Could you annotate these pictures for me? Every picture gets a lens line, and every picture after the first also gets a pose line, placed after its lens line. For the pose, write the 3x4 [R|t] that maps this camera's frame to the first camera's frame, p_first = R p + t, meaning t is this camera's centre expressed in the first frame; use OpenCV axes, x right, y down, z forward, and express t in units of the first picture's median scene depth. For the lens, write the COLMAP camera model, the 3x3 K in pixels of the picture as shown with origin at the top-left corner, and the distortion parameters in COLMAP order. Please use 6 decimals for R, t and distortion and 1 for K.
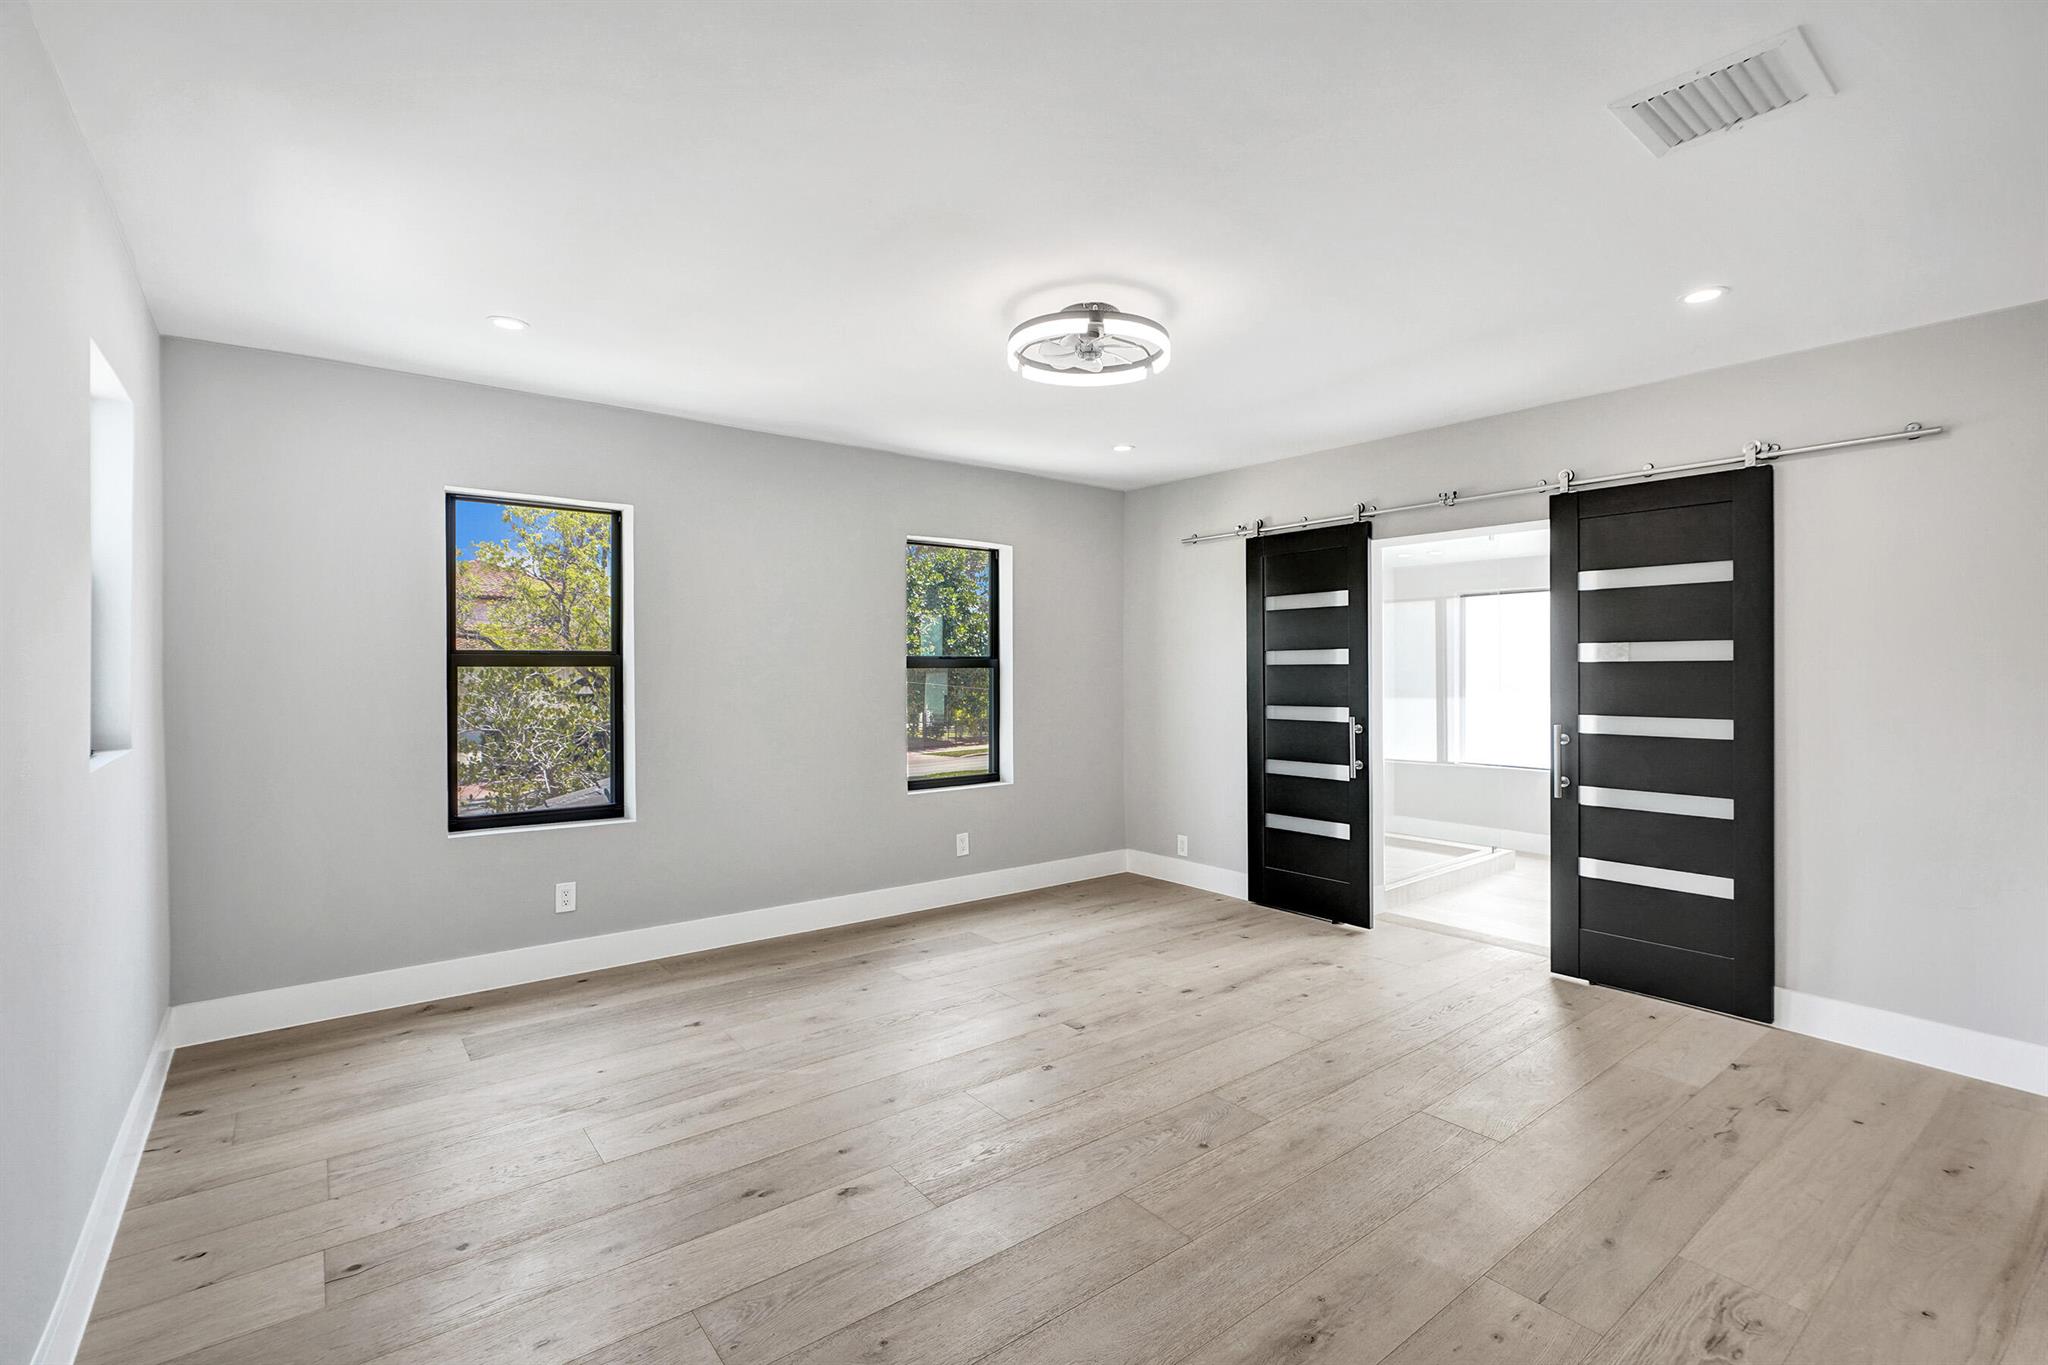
lens RADIAL K [[931.3, 0, 1027.1], [0, 931.3, 679.9], [0, 0, 1]] dist [-0.001933, -0.000154]
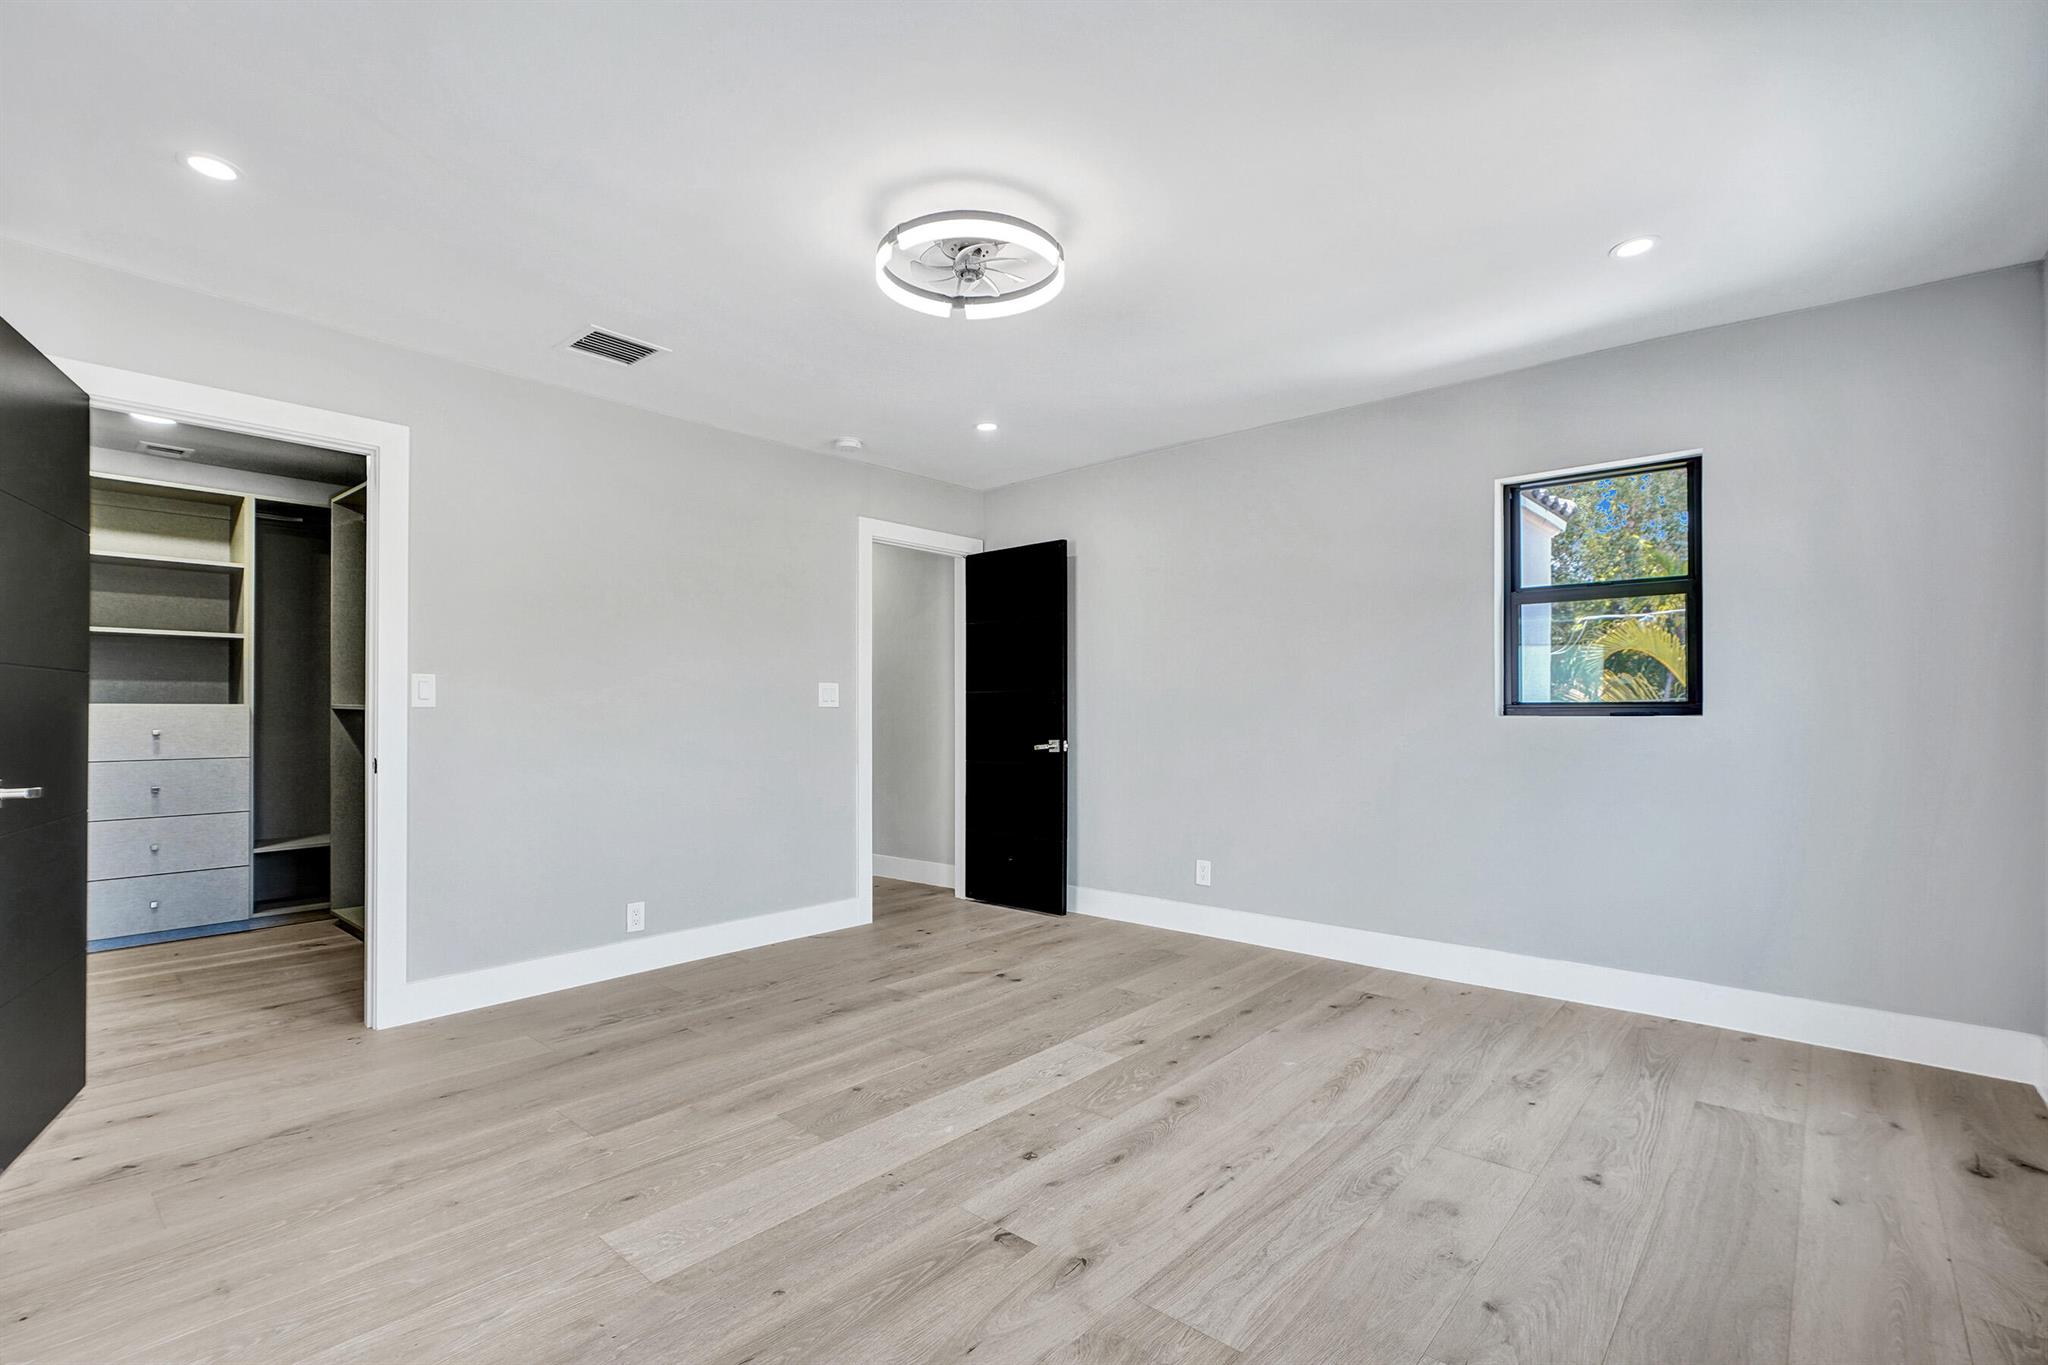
lens RADIAL K [[931.3, 0, 1022.8], [0, 931.3, 691.8], [0, 0, 1]] dist [-0.001933, -0.000154]
pose [[-0.982468, -0.003173, -0.186406, 0.163572], [-0.002078, 0.999979, -0.006065, 0.040527], [0.186421, -0.005571, -0.982454, 1.679851]]
